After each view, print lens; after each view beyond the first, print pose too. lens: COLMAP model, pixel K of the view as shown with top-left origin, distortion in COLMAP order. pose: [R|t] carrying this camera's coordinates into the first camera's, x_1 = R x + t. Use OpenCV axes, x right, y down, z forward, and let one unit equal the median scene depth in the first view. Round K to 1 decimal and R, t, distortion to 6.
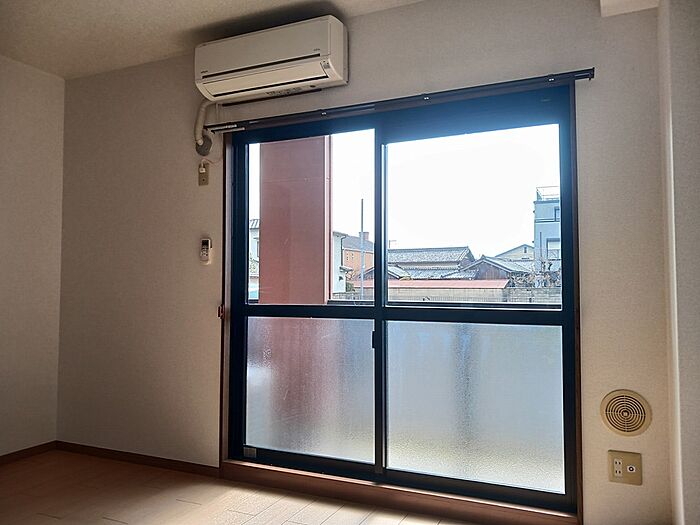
lens RADIAL K [[560.3, 0, 350.0], [0, 560.3, 262.5], [0, 0, 1]] dist [0.005875, 0.002893]
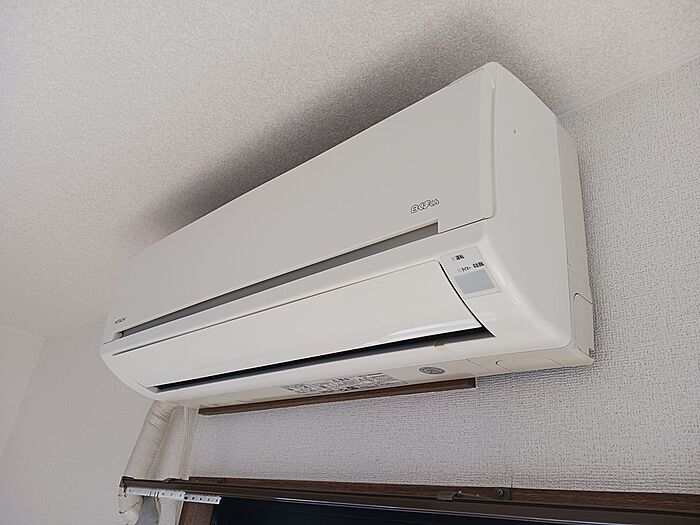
lens RADIAL K [[557.4, 0, 350.0], [0, 557.4, 262.5], [0, 0, 1]] dist [0.001038, -0.001784]
pose [[0.932916, -0.053331, -0.356123, -0.011603], [-0.103084, 0.908030, -0.406024, -0.234674], [0.345024, 0.415497, 0.841618, 0.705489]]
